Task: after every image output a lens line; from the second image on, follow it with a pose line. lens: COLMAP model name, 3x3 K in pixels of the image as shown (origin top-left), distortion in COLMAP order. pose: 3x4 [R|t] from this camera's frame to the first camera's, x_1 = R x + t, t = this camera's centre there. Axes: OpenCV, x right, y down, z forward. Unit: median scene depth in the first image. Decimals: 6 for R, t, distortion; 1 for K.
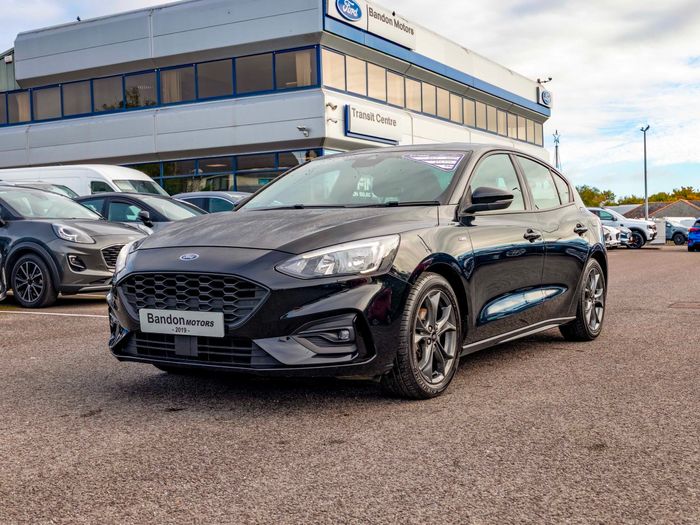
lens RADIAL K [[892.8, 0, 353.7], [0, 892.8, 262.5], [0, 0, 1]] dist [-0.007442, 0.000000]
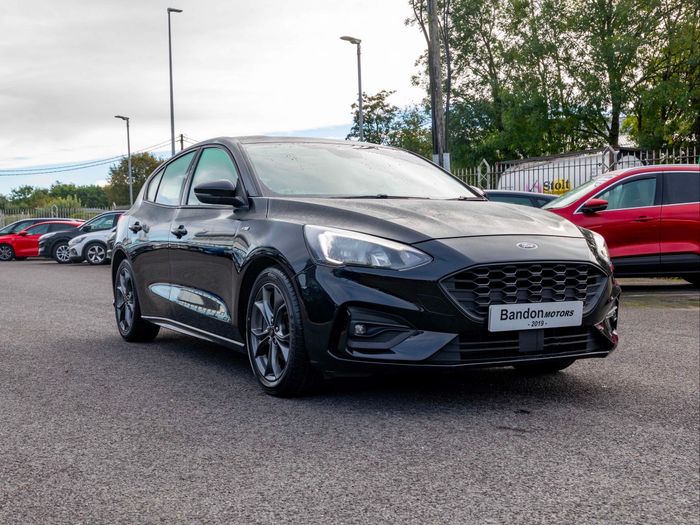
lens RADIAL K [[880.3, 0, 347.3], [0, 880.3, 264.6], [0, 0, 1]] dist [-0.028148, 0.000000]
pose [[0.498732, -0.019911, 0.866528, -1.086037], [0.028769, 0.999566, 0.006410, 0.002244], [-0.866279, 0.021732, 0.499088, 0.709805]]
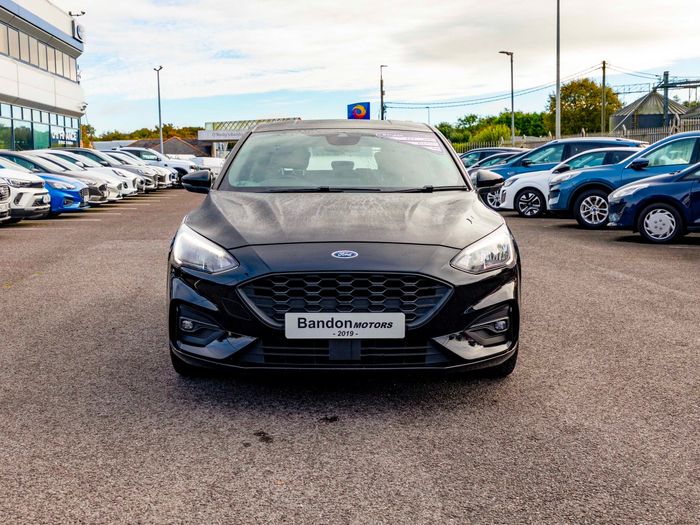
lens RADIAL K [[892.8, 0, 353.9], [0, 892.8, 230.0], [0, 0, 1]] dist [-0.007442, 0.000000]
pose [[0.844485, -0.027817, 0.534856, -0.678754], [0.008015, 0.999195, 0.039312, -0.068571], [-0.535519, -0.028911, 0.844028, 0.212929]]
